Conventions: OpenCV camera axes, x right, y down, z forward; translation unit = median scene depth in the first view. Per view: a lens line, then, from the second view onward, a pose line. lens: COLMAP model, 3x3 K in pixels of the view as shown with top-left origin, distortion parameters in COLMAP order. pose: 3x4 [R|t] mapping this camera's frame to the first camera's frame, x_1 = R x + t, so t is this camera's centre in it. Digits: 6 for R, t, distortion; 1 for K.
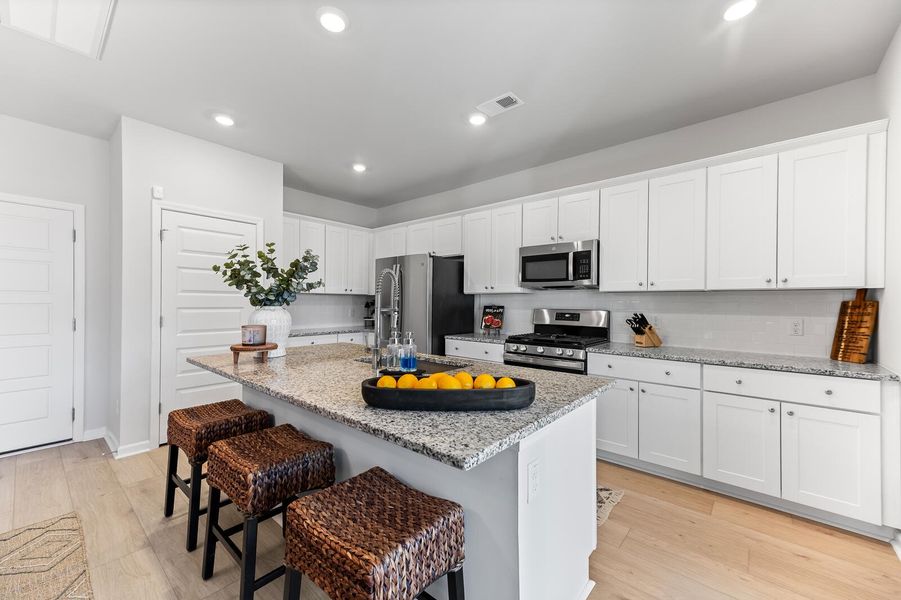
lens RADIAL K [[355.6, 0, 444.8], [0, 355.6, 304.8], [0, 0, 1]] dist [0.019481, -0.000223]
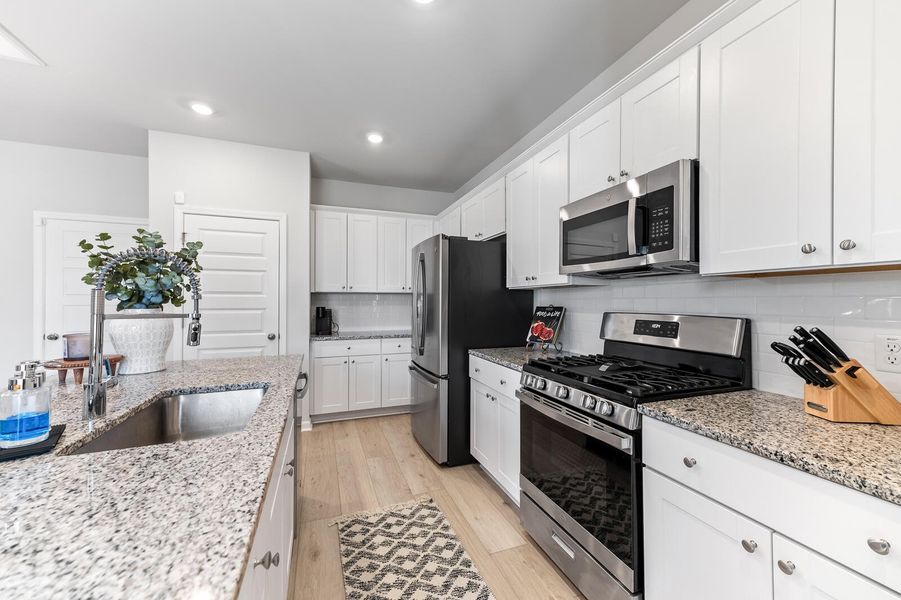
lens RADIAL K [[355.6, 0, 445.8], [0, 355.6, 297.7], [0, 0, 1]] dist [0.019481, -0.000223]
pose [[0.882900, -0.012707, -0.469389, 0.356102], [0.004605, 0.999820, -0.018405, -0.002887], [0.469538, 0.014088, 0.882800, 0.448160]]
